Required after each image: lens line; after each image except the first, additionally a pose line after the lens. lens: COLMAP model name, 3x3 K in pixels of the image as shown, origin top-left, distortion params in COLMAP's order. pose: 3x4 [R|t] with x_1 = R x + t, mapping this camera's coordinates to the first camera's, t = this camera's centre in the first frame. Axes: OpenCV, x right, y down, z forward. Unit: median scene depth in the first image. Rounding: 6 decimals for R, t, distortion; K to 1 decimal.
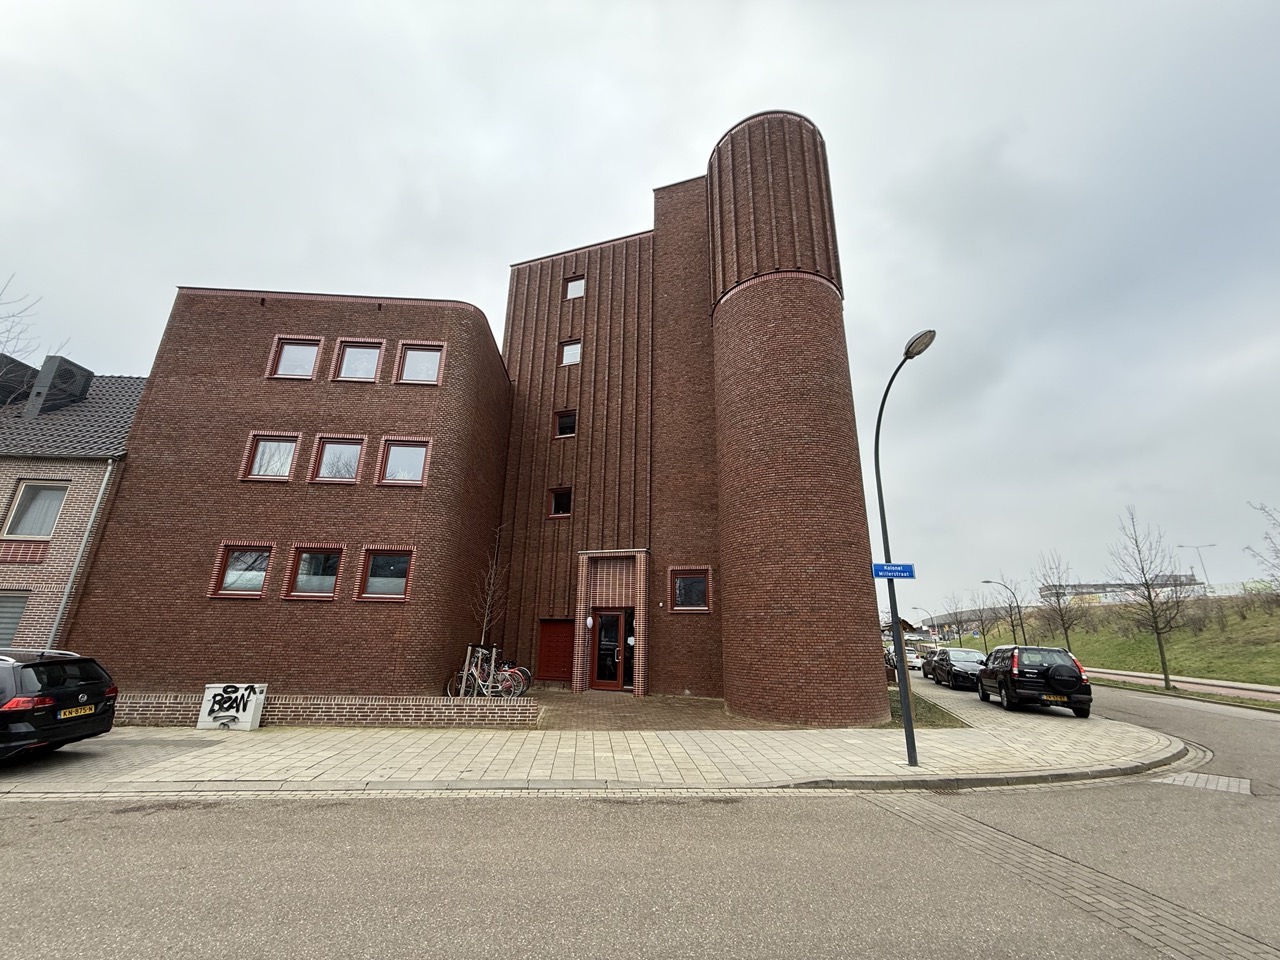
lens RADIAL K [[512.6, 0, 637.7], [0, 512.6, 477.1], [0, 0, 1]] dist [-0.000531, -0.000165]
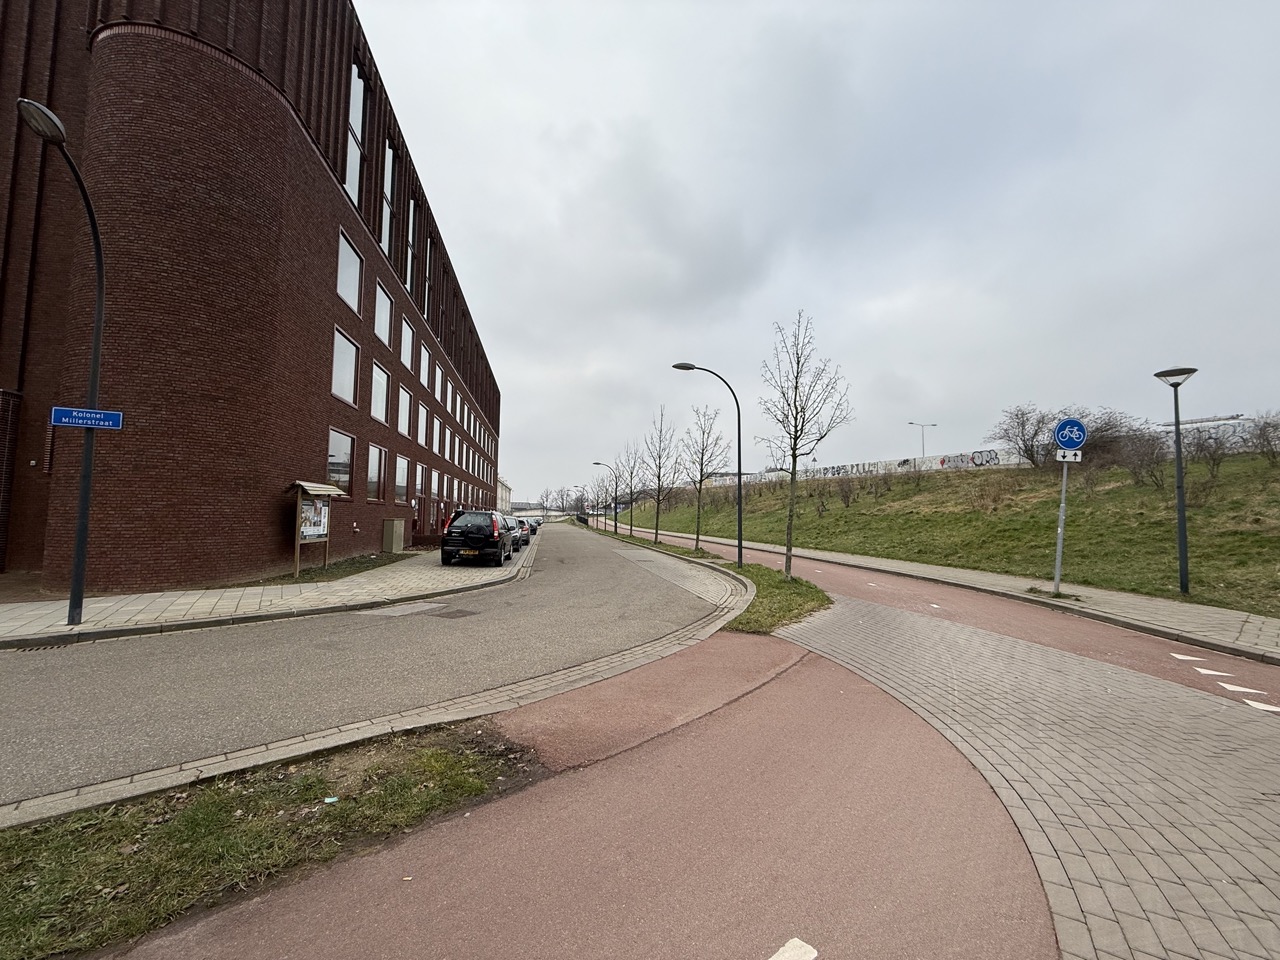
lens RADIAL K [[512.6, 0, 641.2], [0, 512.6, 480.9], [0, 0, 1]] dist [-0.000531, -0.000165]
pose [[0.868629, 0.023885, 0.494888, 0.566502], [-0.140166, 0.969881, 0.199210, -0.010284], [-0.475224, -0.242406, 0.845814, -0.123040]]
